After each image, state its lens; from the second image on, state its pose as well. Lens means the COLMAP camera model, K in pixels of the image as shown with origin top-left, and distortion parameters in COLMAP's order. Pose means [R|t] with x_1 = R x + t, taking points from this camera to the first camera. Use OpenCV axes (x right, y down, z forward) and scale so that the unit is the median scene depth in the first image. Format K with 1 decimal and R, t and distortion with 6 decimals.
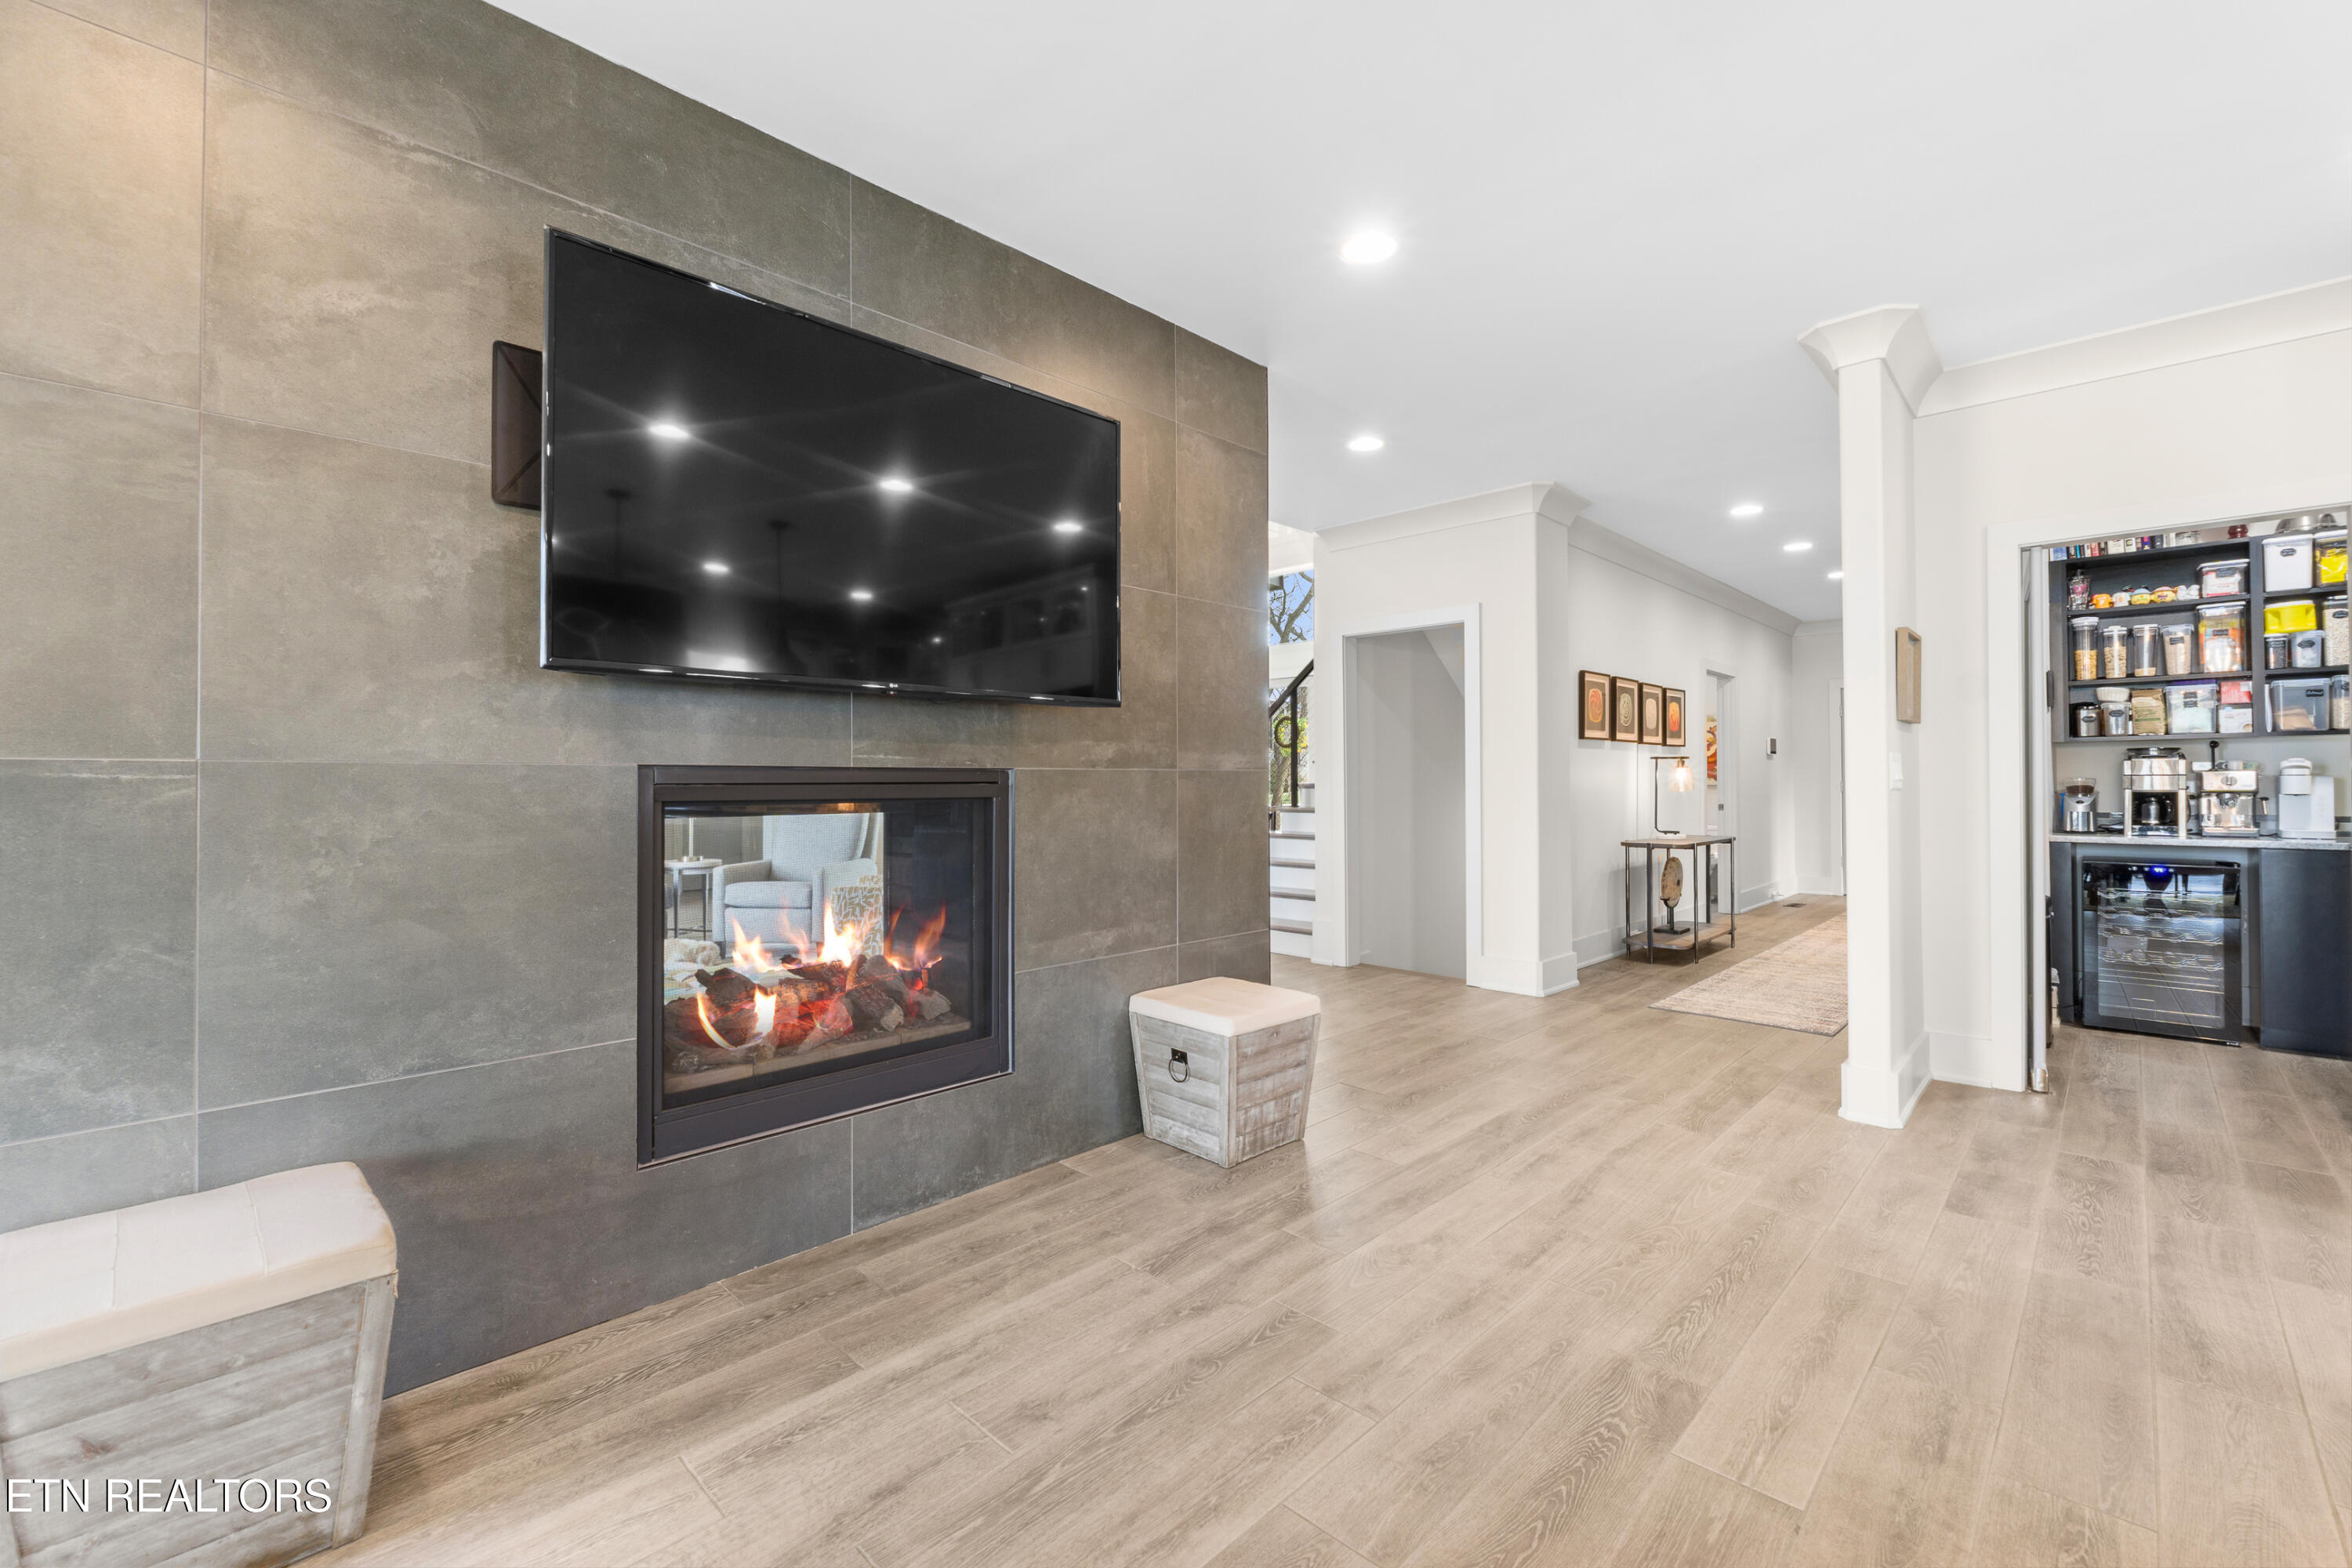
lens RADIAL K [[1000.6, 0, 1180.0], [0, 1000.6, 775.2], [0, 0, 1]] dist [-0.000494, 0.000020]
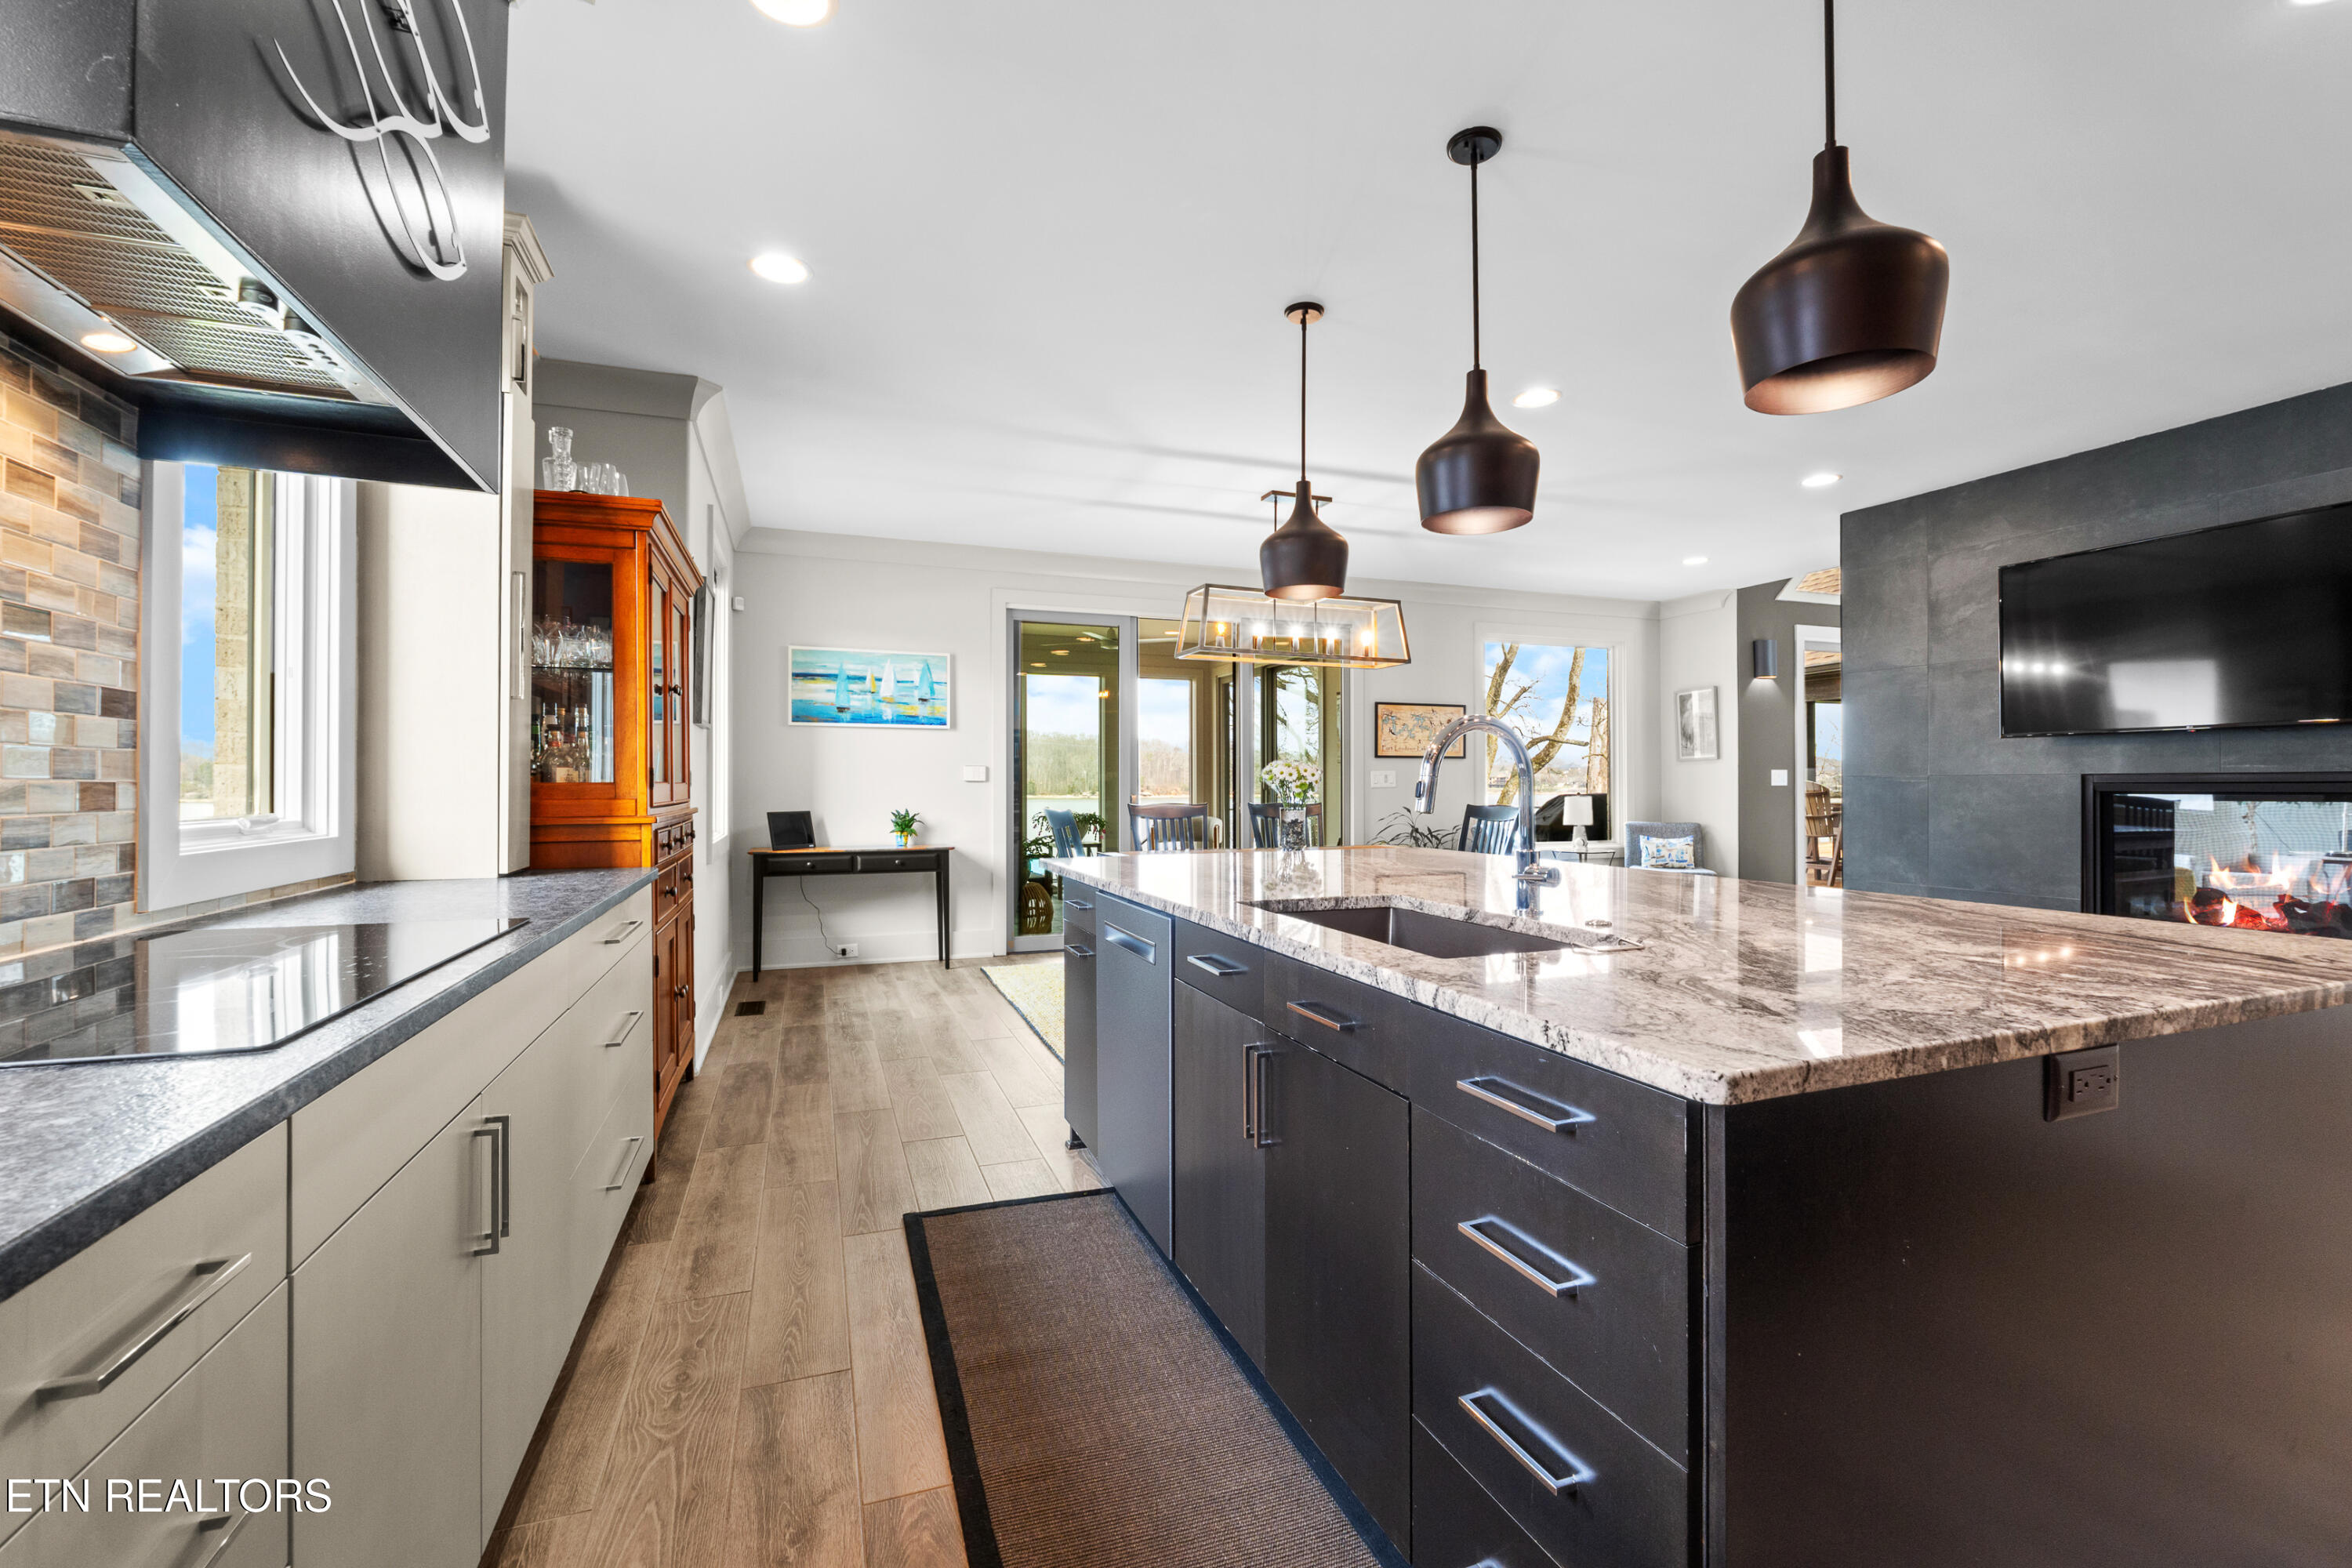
lens RADIAL K [[1000.6, 0, 1180.0], [0, 1000.6, 775.2], [0, 0, 1]] dist [-0.000494, 0.000020]
pose [[-0.432863, -0.005901, -0.901440, 2.550974], [0.011459, 0.999862, -0.012047, -0.004948], [0.901387, -0.015545, -0.432736, 0.200018]]
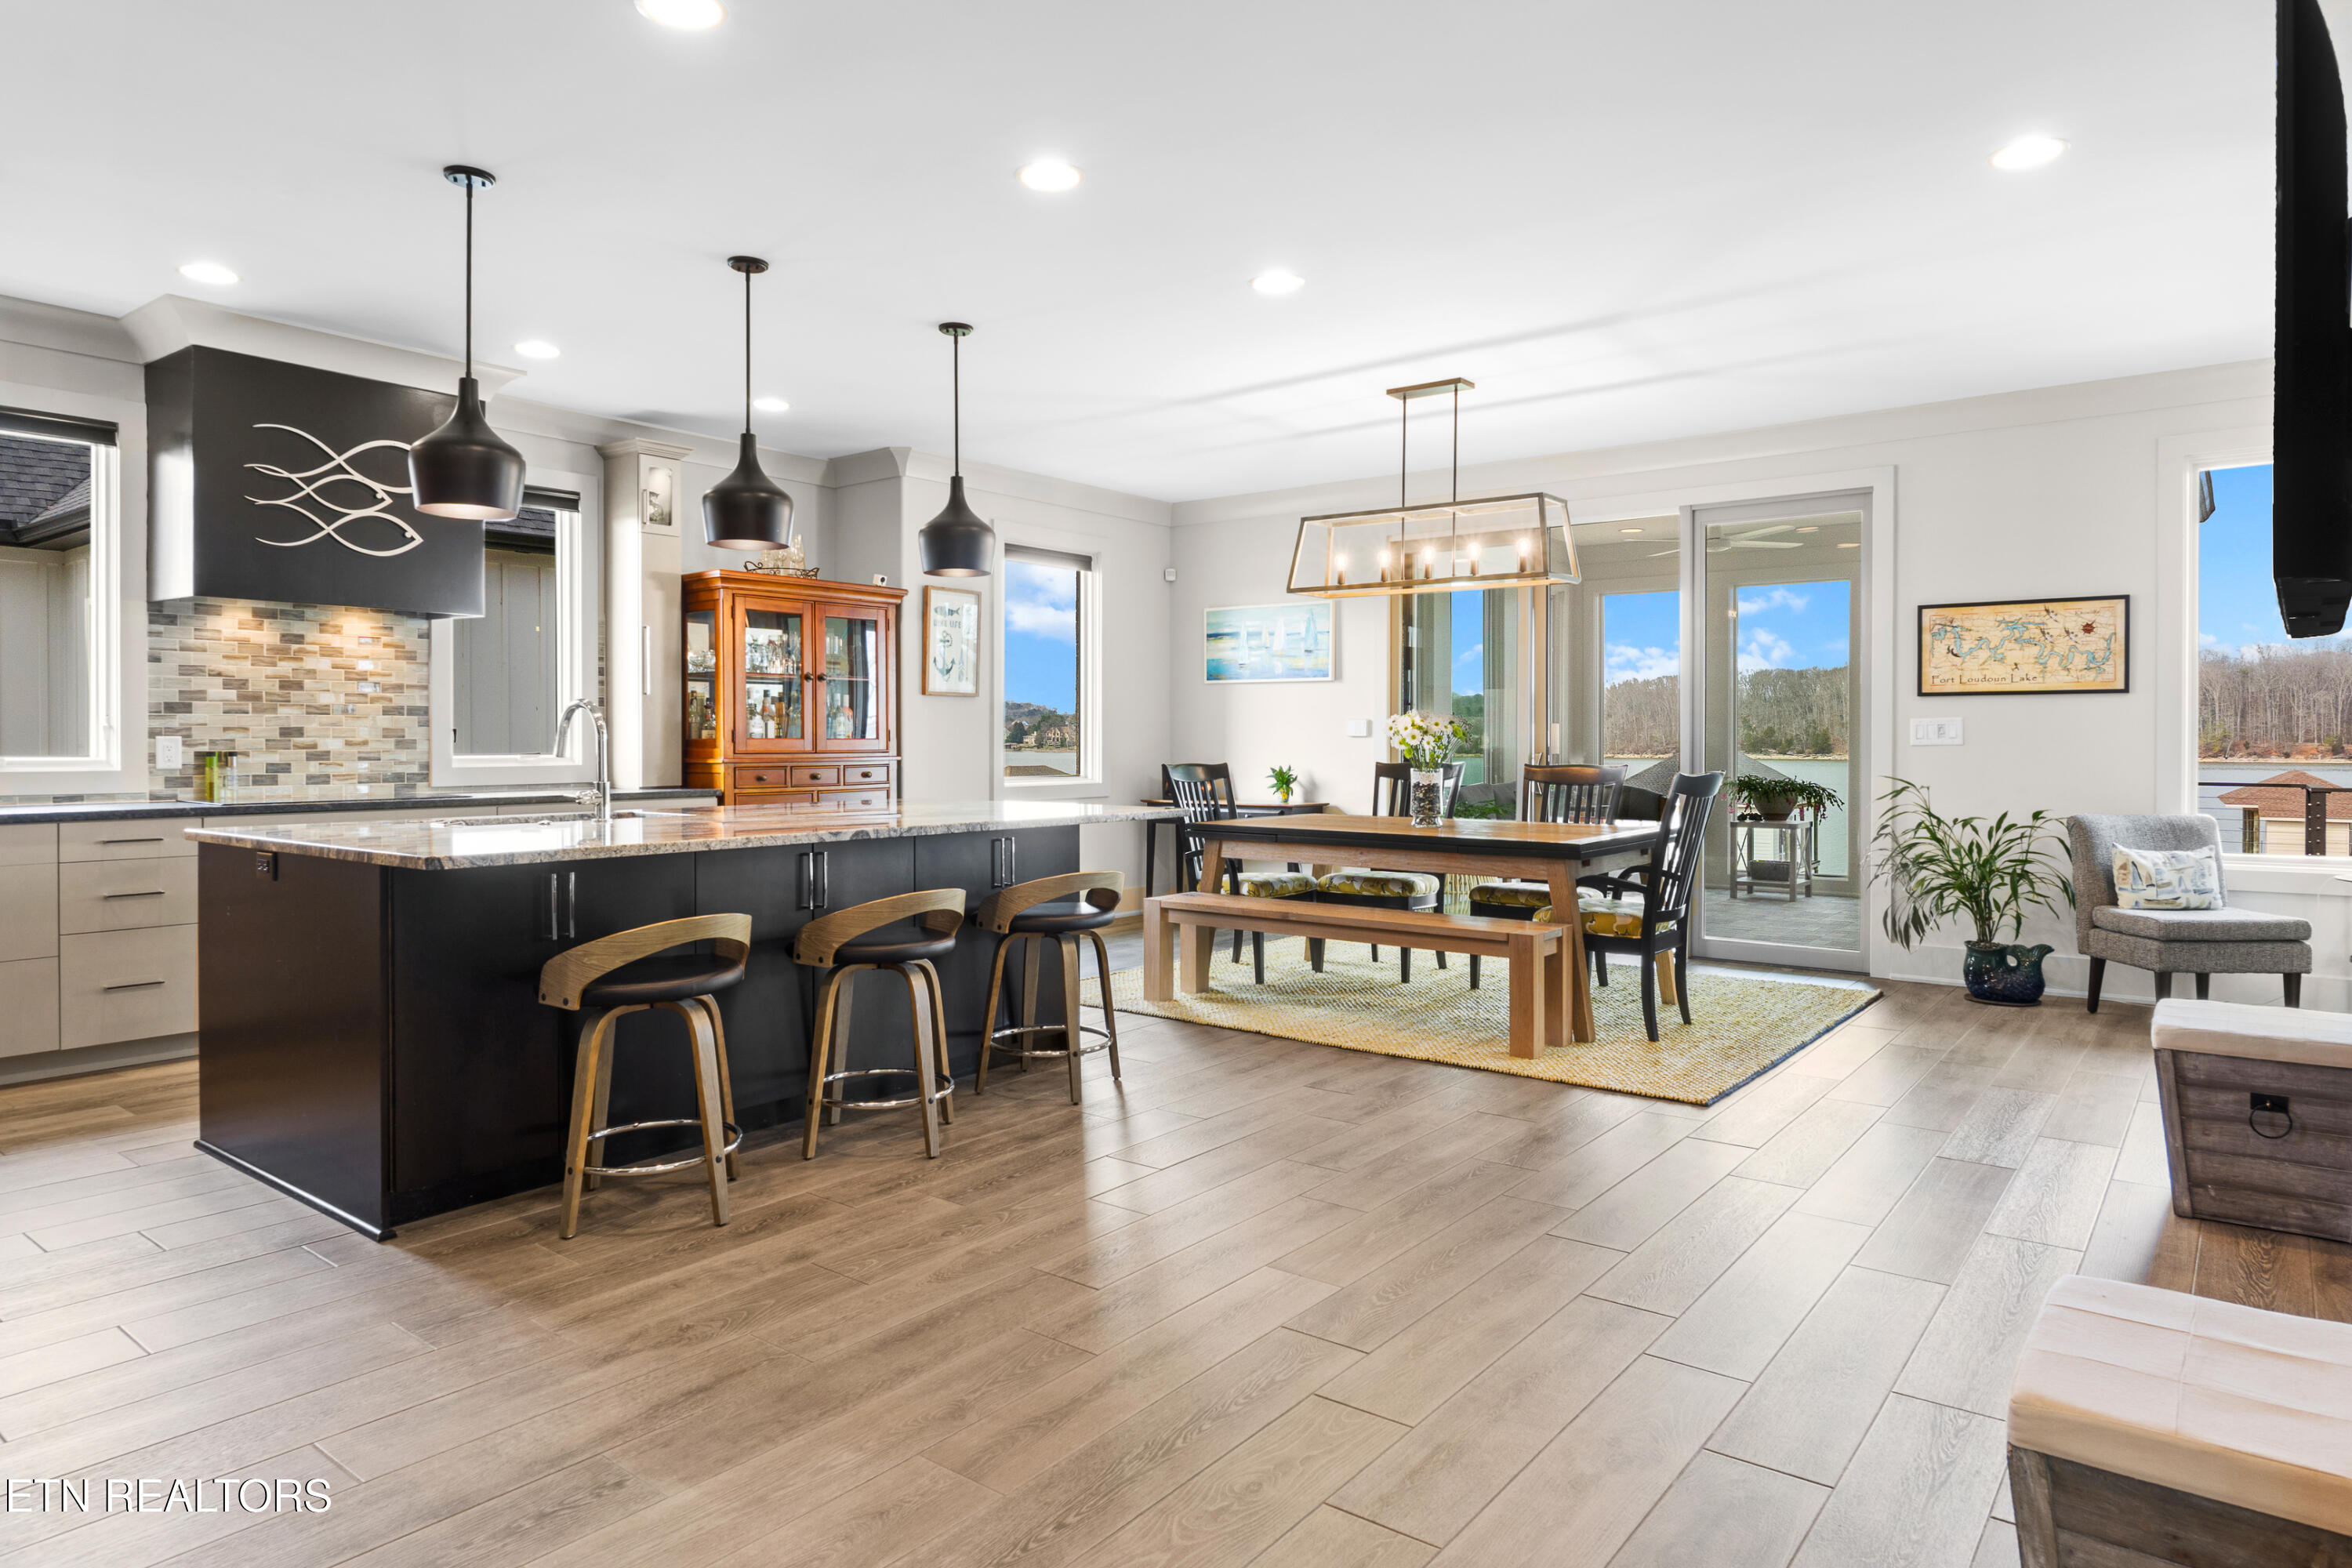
lens RADIAL K [[1390.1, 0, 1176.4], [0, 1390.1, 754.7], [0, 0, 1]] dist [0.003585, 0.000156]
pose [[-0.995052, 0.003990, -0.099276, 0.773469], [0.003846, 0.999991, 0.001643, 0.017714], [0.099281, 0.001253, -0.995059, 2.406753]]
